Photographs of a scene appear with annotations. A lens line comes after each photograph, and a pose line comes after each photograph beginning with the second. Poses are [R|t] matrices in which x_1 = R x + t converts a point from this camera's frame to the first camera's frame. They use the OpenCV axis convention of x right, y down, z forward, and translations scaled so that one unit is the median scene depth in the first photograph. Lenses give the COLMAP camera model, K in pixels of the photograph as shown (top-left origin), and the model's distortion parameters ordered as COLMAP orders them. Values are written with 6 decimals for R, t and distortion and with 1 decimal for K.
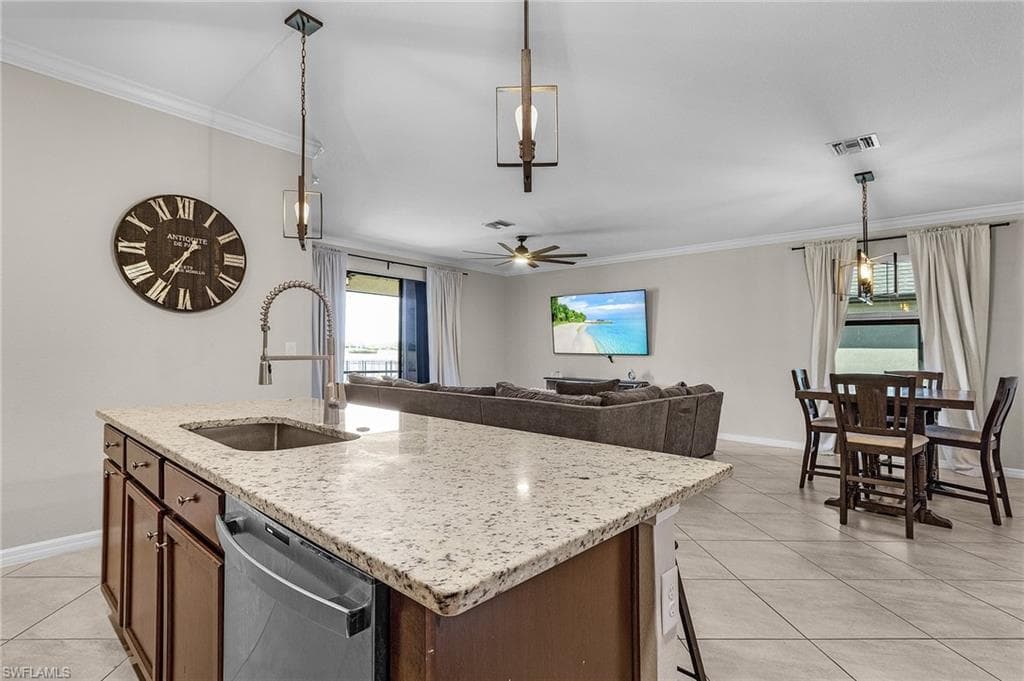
lens RADIAL K [[507.7, 0, 484.6], [0, 507.7, 330.3], [0, 0, 1]] dist [-0.000761, -0.000755]
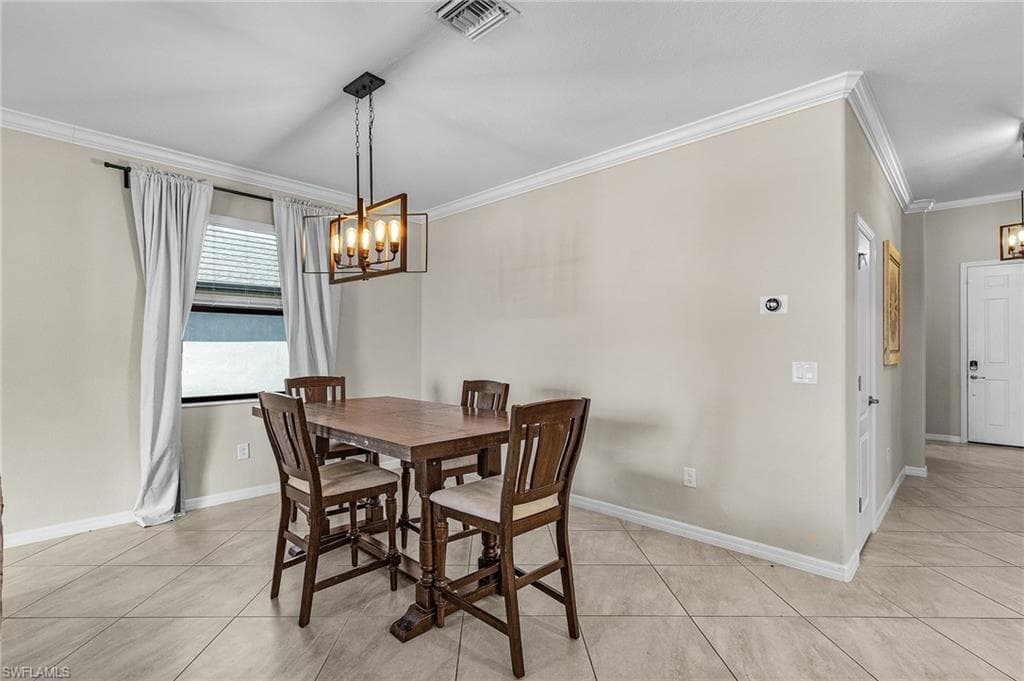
lens RADIAL K [[475.8, 0, 517.9], [0, 475.8, 345.1], [0, 0, 1]] dist [-0.002080, -0.001499]
pose [[-0.008977, -0.011049, 0.999899, 0.076955], [-0.044990, 0.998931, 0.010635, 0.006689], [-0.998947, -0.044890, -0.009465, 0.447831]]
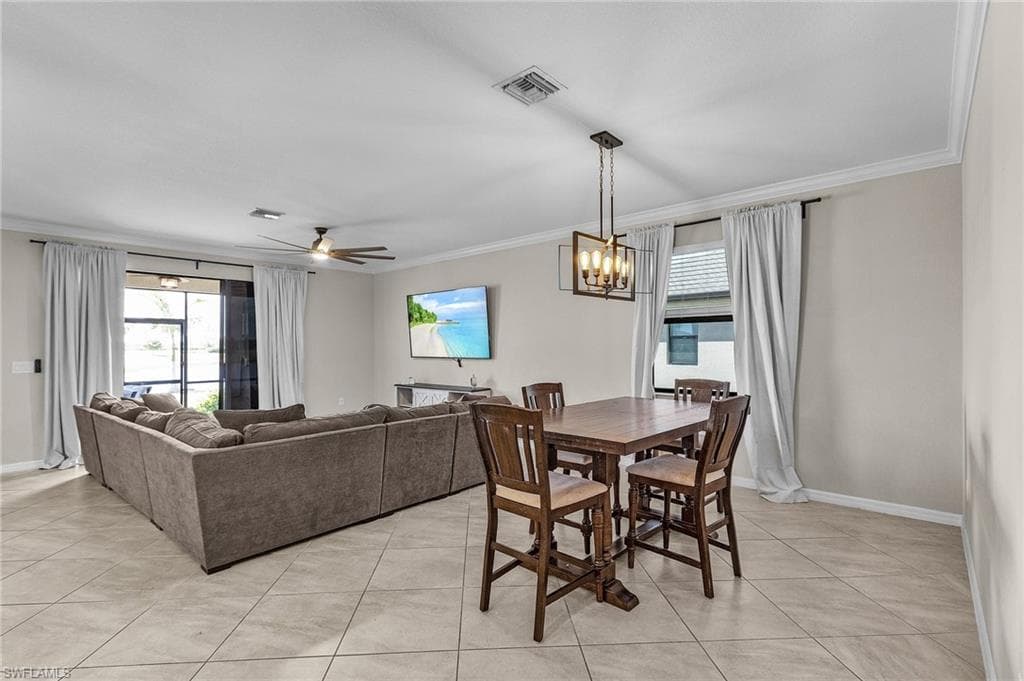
lens RADIAL K [[483.6, 0, 504.8], [0, 483.6, 335.9], [0, 0, 1]] dist [-0.000016, -0.000052]
pose [[0.999341, -0.023926, 0.027288, 0.318168], [0.023268, 0.999437, 0.024167, -0.011180], [-0.027851, -0.023516, 0.999335, 0.138530]]
